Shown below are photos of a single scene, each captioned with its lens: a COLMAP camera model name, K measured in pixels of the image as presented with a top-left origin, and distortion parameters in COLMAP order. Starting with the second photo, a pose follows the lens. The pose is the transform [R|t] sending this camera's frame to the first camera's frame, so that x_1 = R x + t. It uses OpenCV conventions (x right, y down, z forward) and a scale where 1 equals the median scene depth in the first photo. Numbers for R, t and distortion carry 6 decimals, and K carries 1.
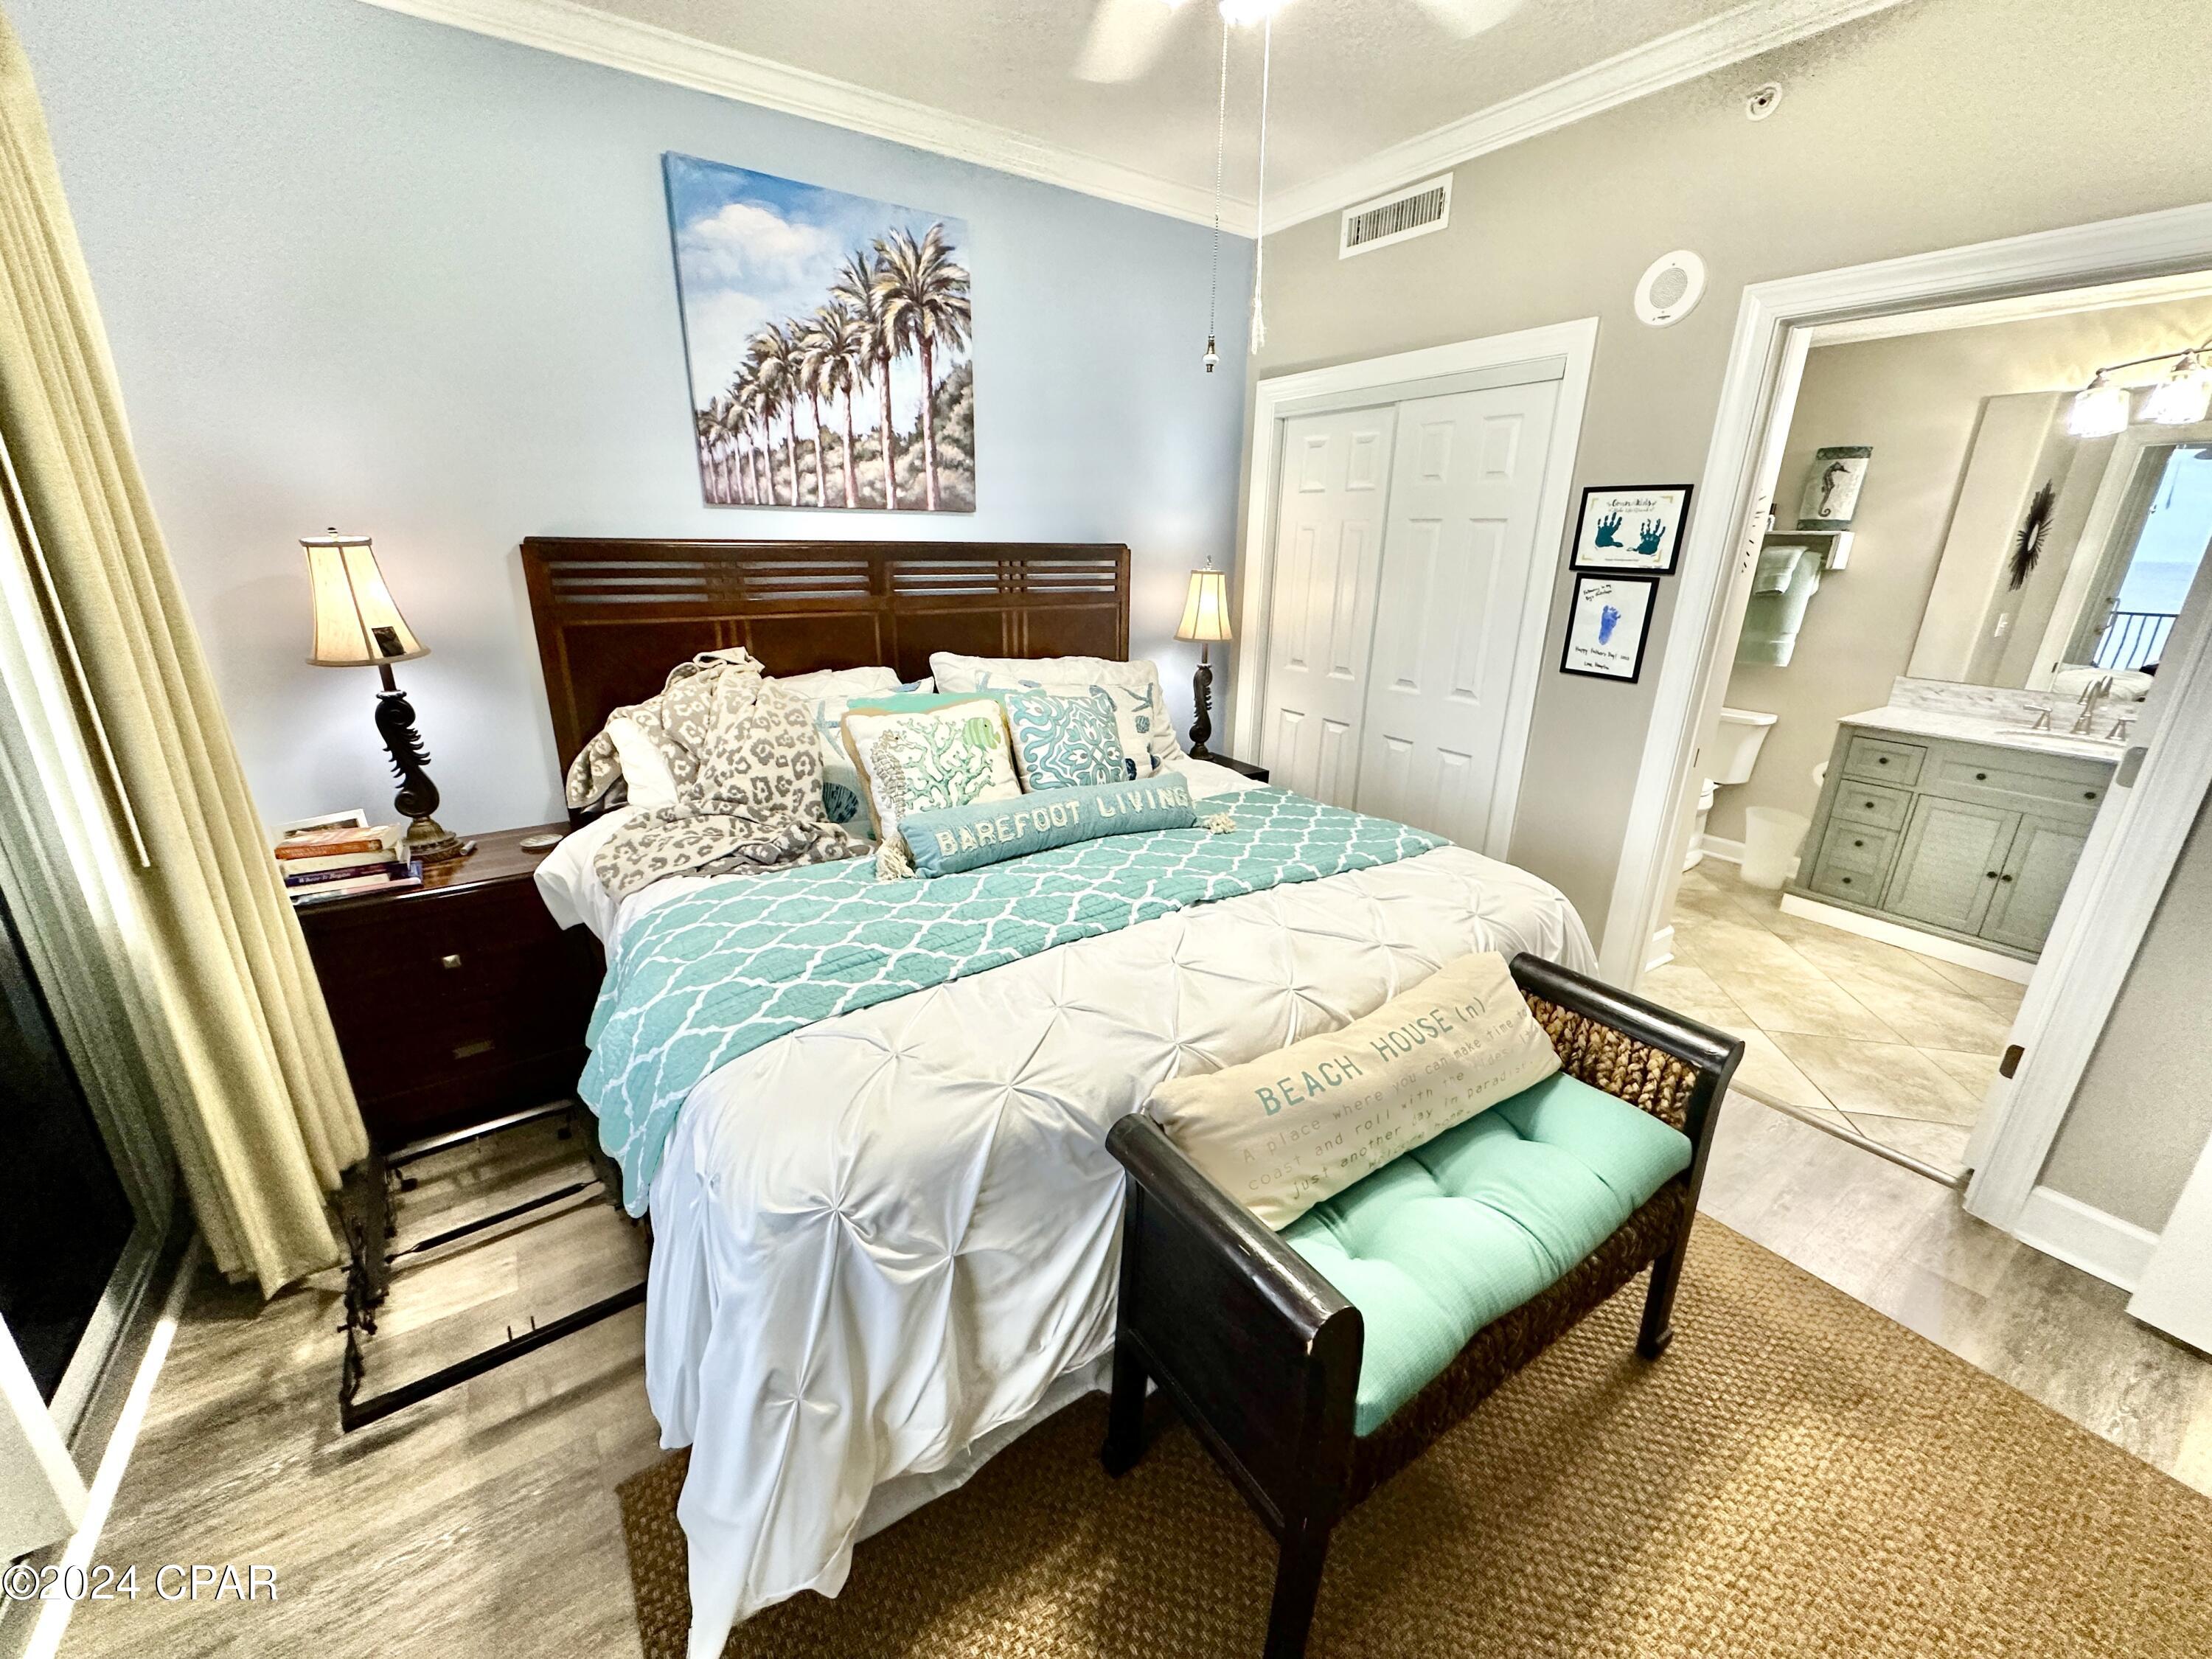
lens RADIAL K [[880.5, 0, 1106.3], [0, 880.5, 827.7], [0, 0, 1]] dist [-0.005237, 0.000585]
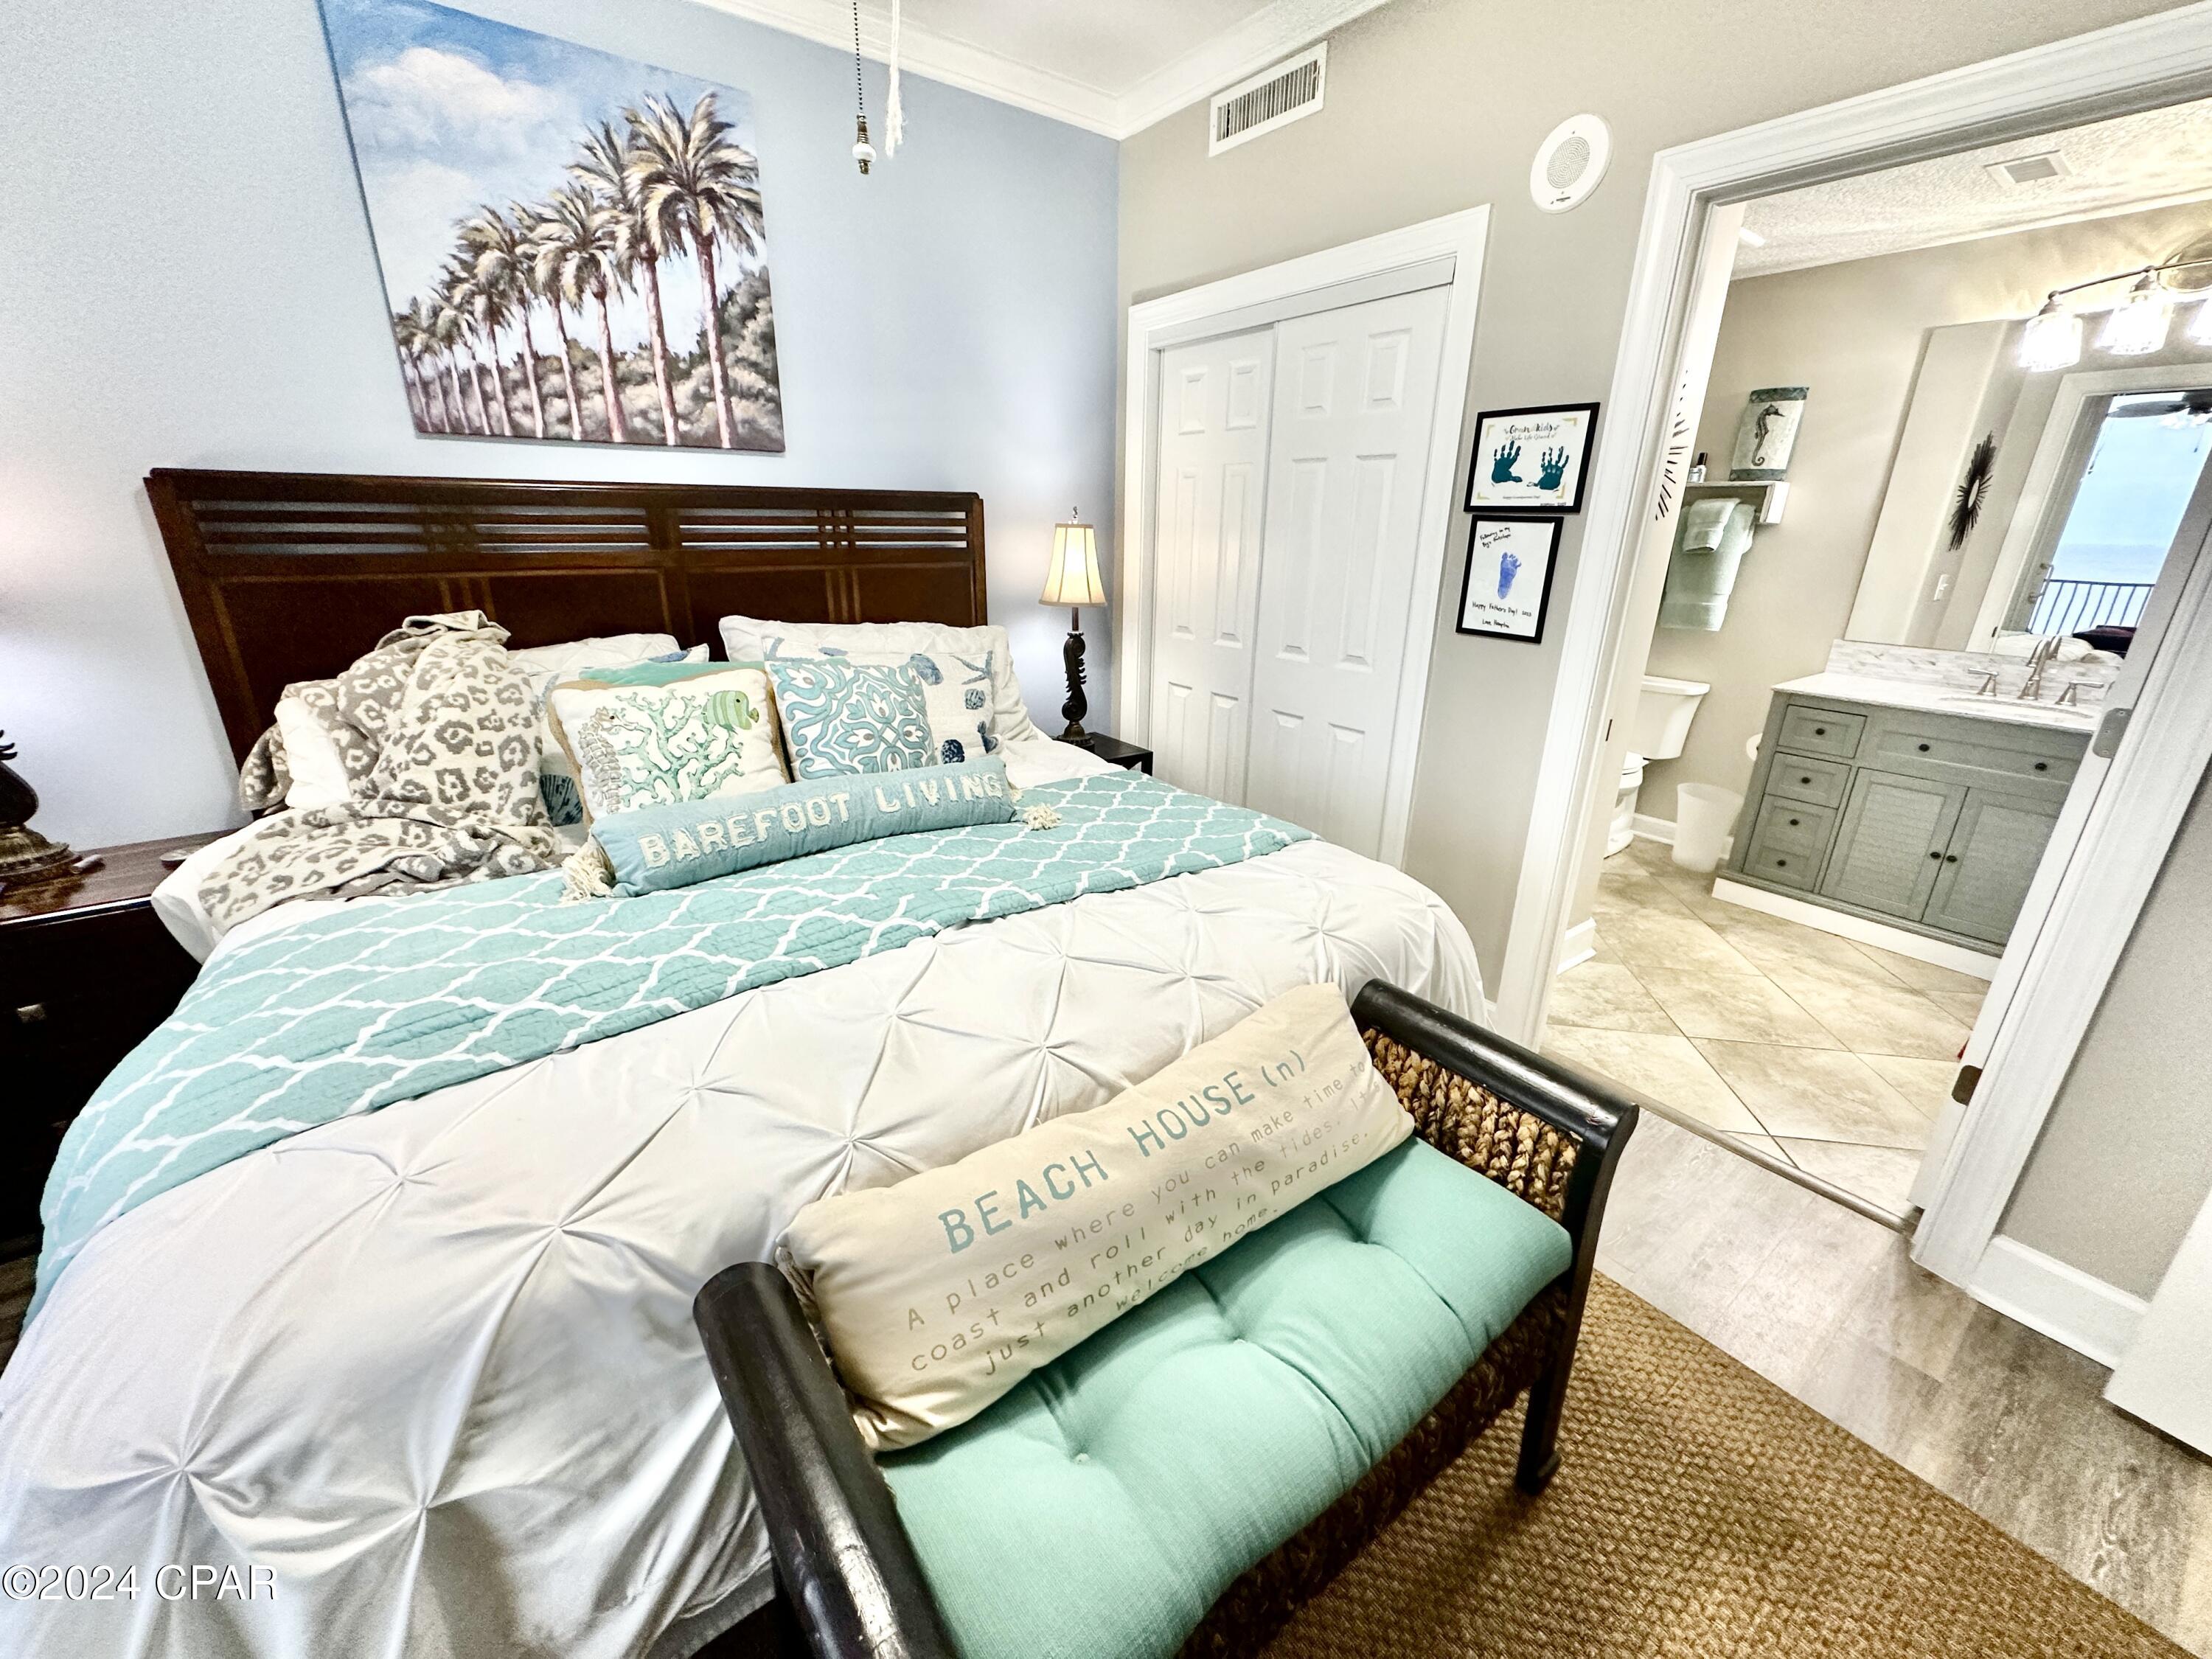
lens RADIAL K [[880.5, 0, 1105.8], [0, 880.5, 827.0], [0, 0, 1]] dist [-0.005237, 0.000585]
pose [[0.999037, -0.017071, 0.040420, 0.159506], [0.016313, 0.999686, 0.019024, -0.010181], [-0.040732, -0.018346, 0.999002, 0.177193]]
